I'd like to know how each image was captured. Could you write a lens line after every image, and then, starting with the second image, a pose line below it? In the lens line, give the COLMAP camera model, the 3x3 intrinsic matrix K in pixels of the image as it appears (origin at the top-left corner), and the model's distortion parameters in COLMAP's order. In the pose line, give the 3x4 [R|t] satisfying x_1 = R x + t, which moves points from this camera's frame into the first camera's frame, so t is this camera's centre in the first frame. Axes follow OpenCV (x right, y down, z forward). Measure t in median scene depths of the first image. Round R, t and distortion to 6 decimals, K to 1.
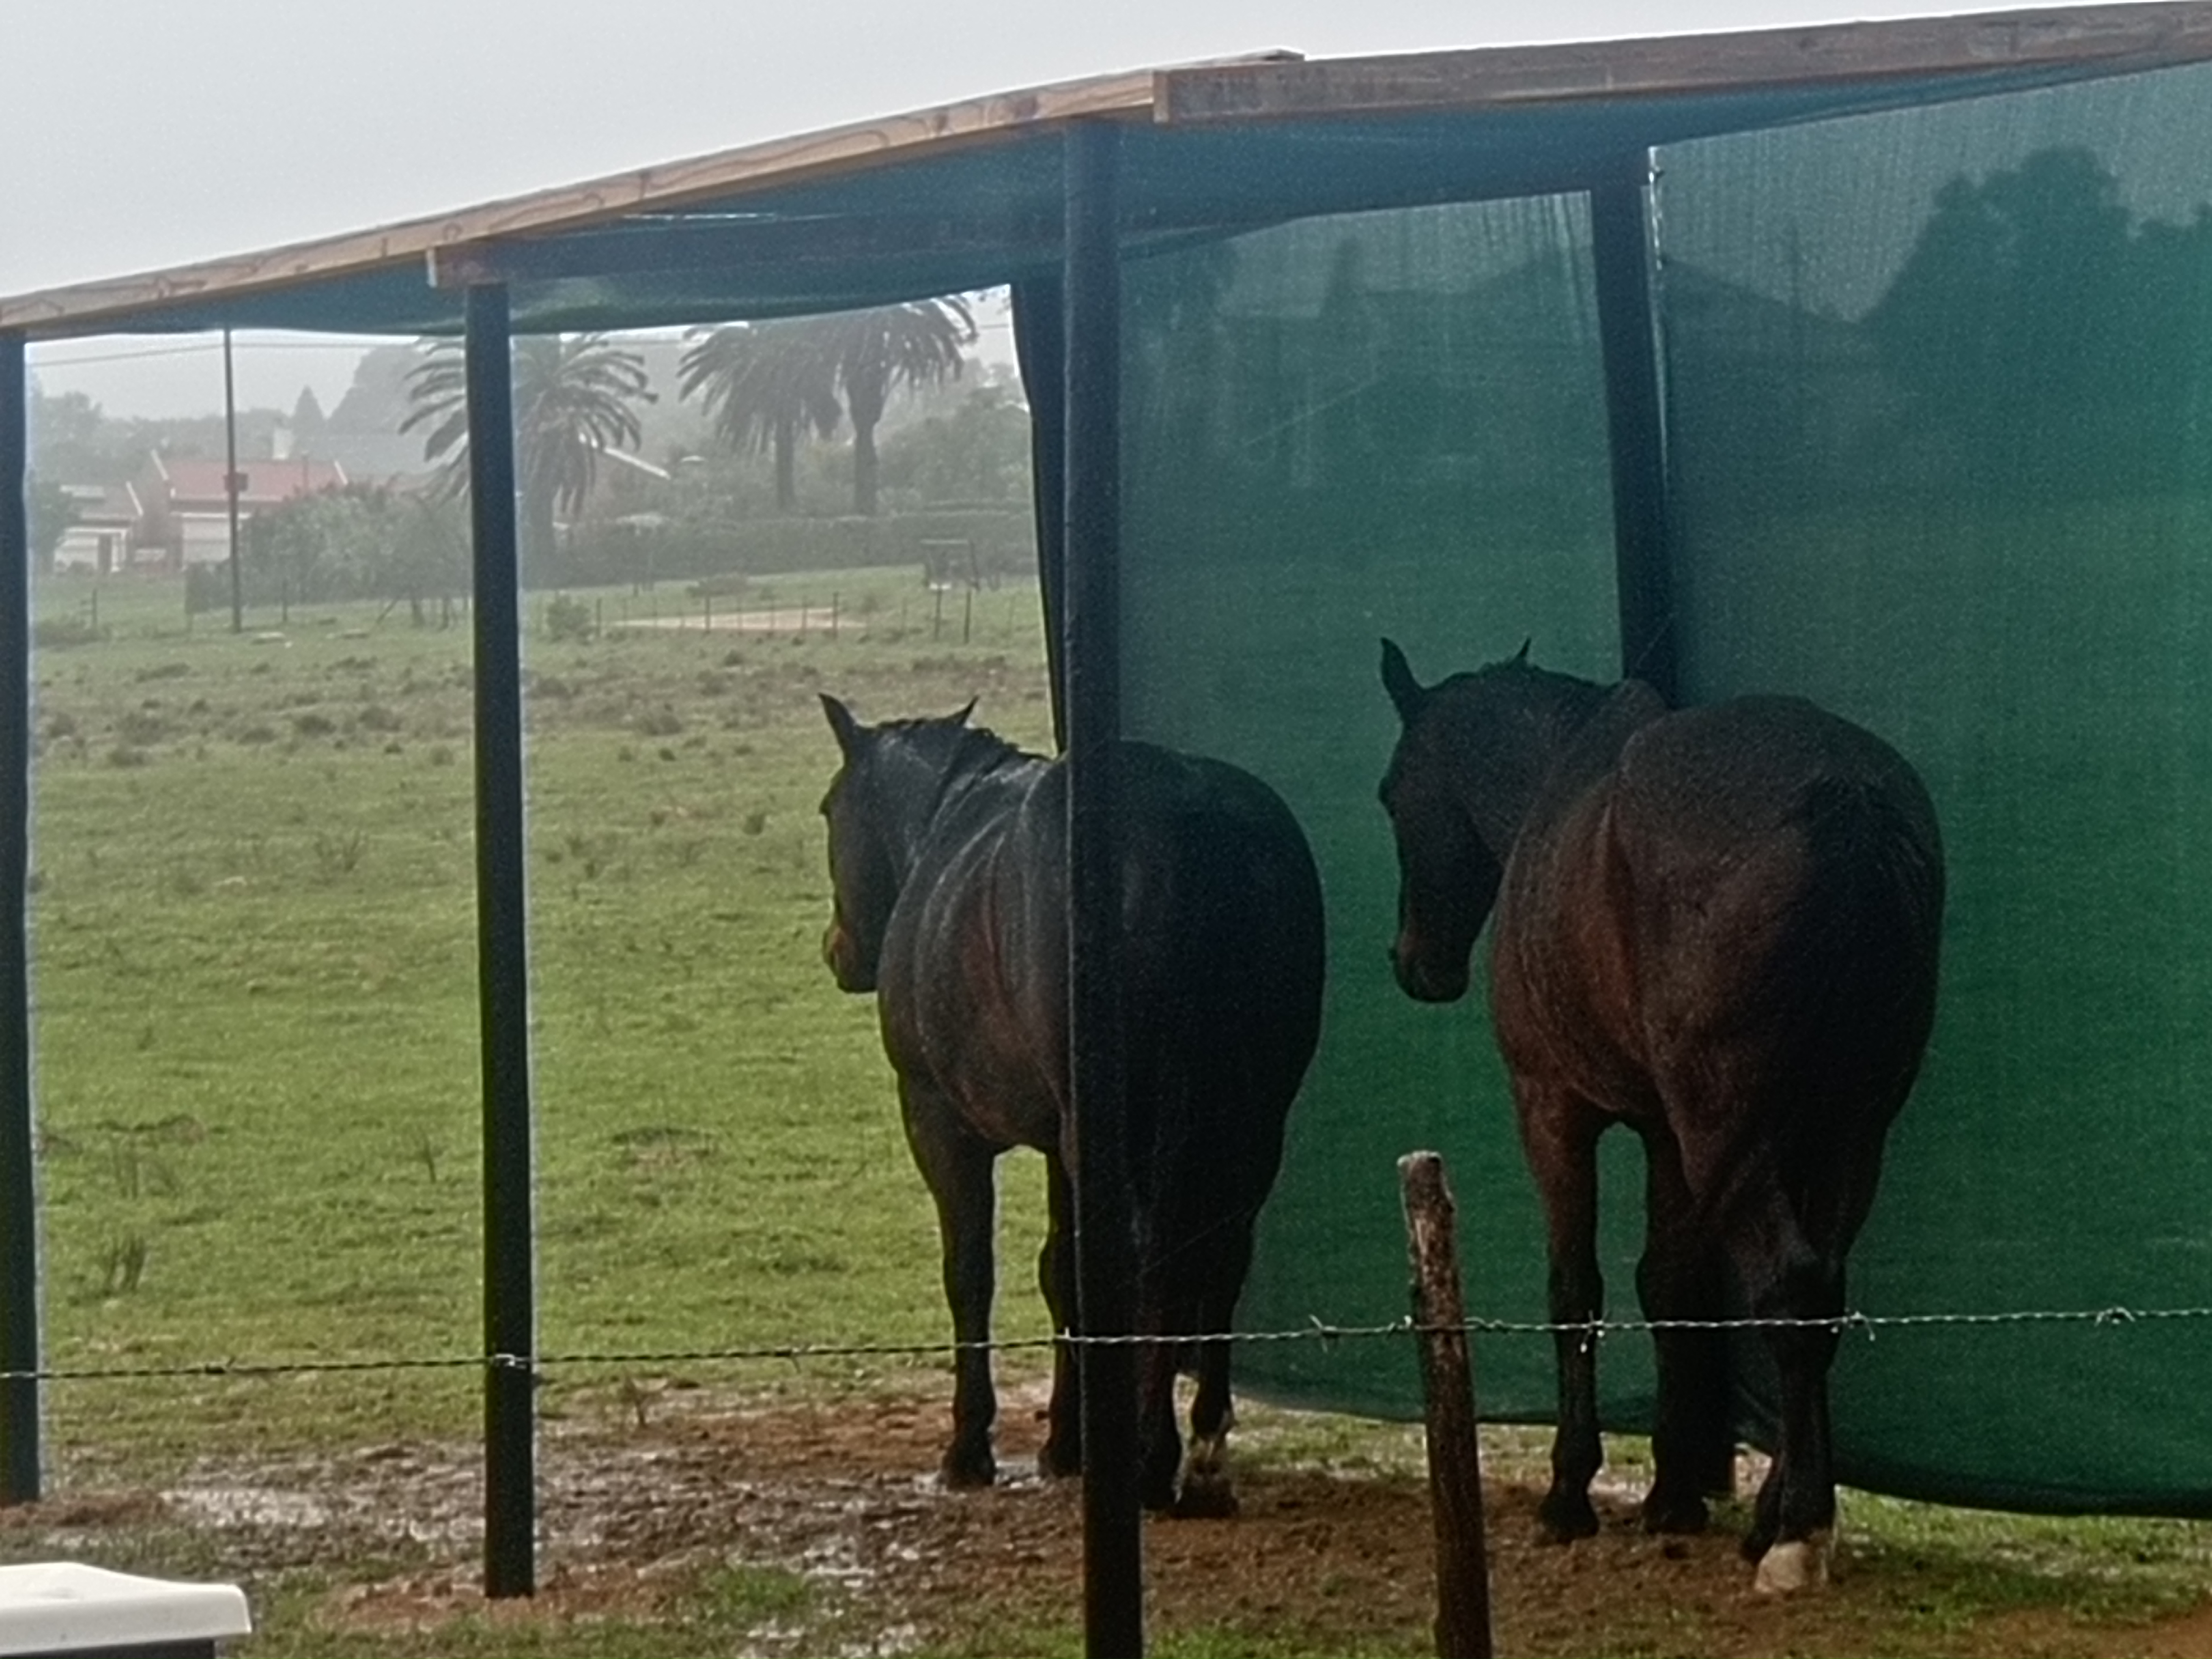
lens RADIAL K [[8527.4, 0, 1218.3], [0, 8527.4, 831.2], [0, 0, 1]] dist [0.280222, -1.804941]
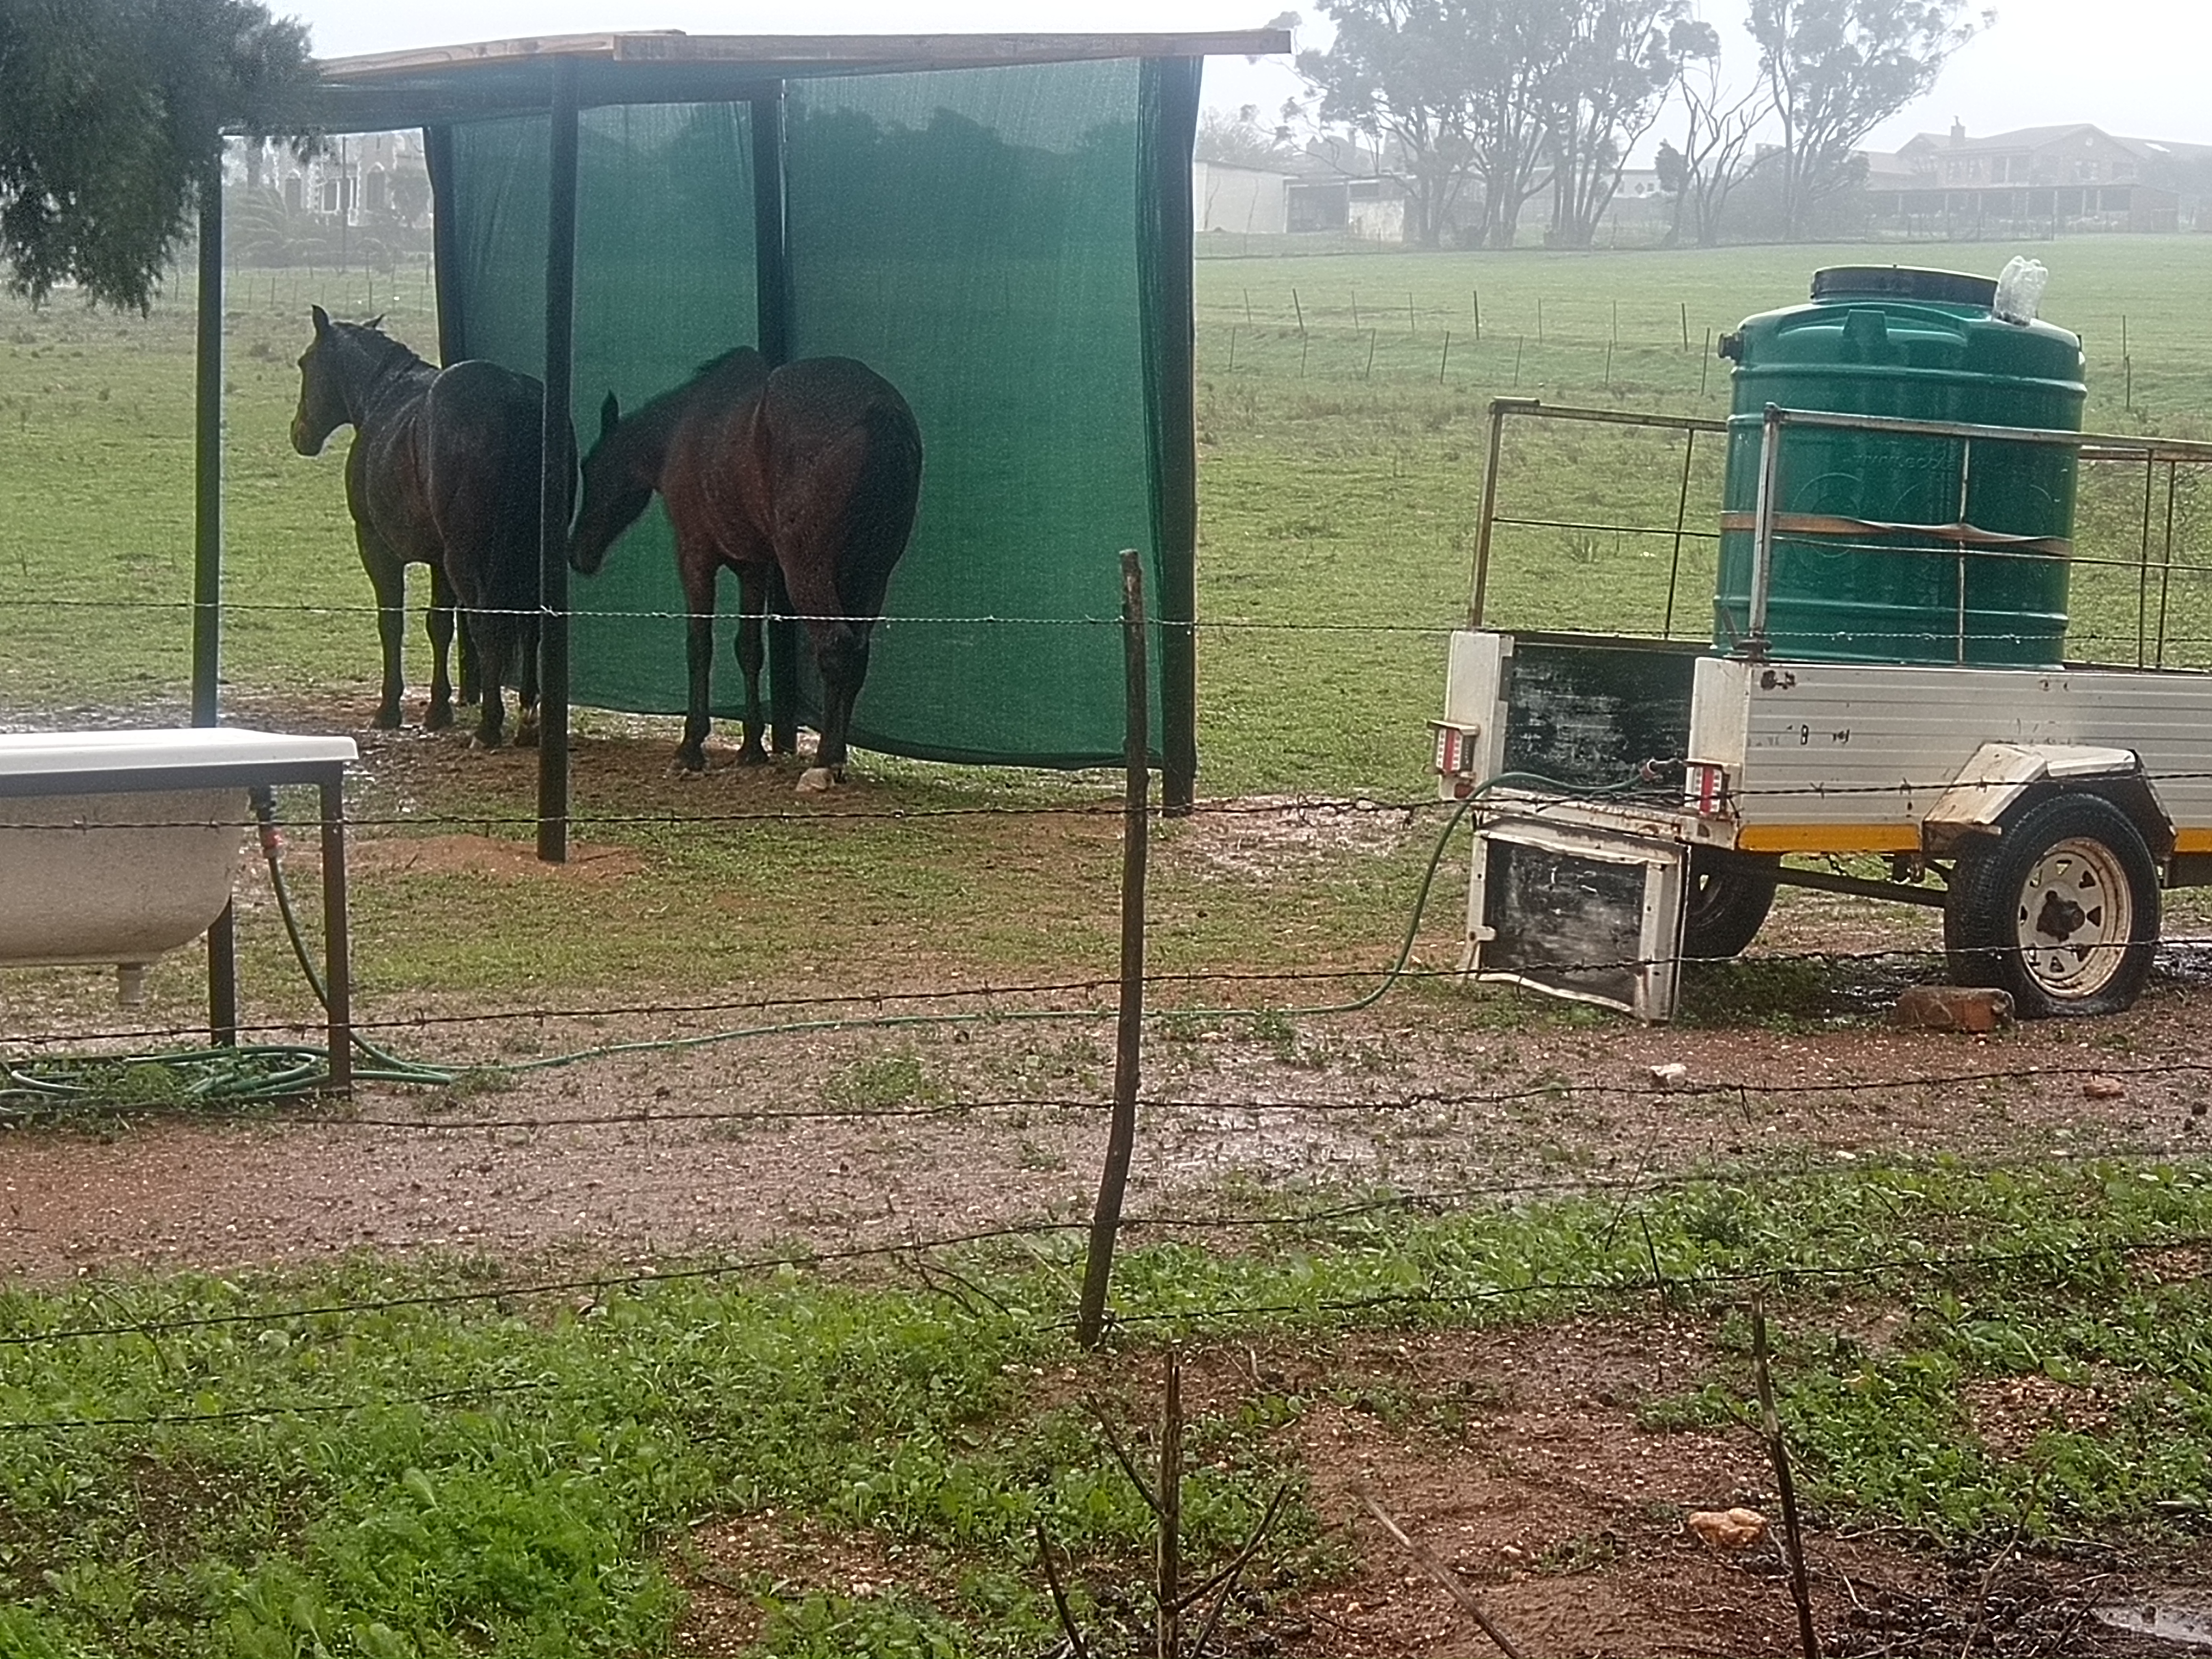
lens RADIAL K [[4608.9, 0, 1106.0], [0, 4608.9, 829.5], [0, 0, 1]] dist [0.332003, -2.512557]
pose [[0.982092, 0.031341, 0.185777, -0.074642], [-0.047060, 0.995618, 0.080813, 0.003603], [-0.182430, -0.088109, 0.979263, -0.100056]]
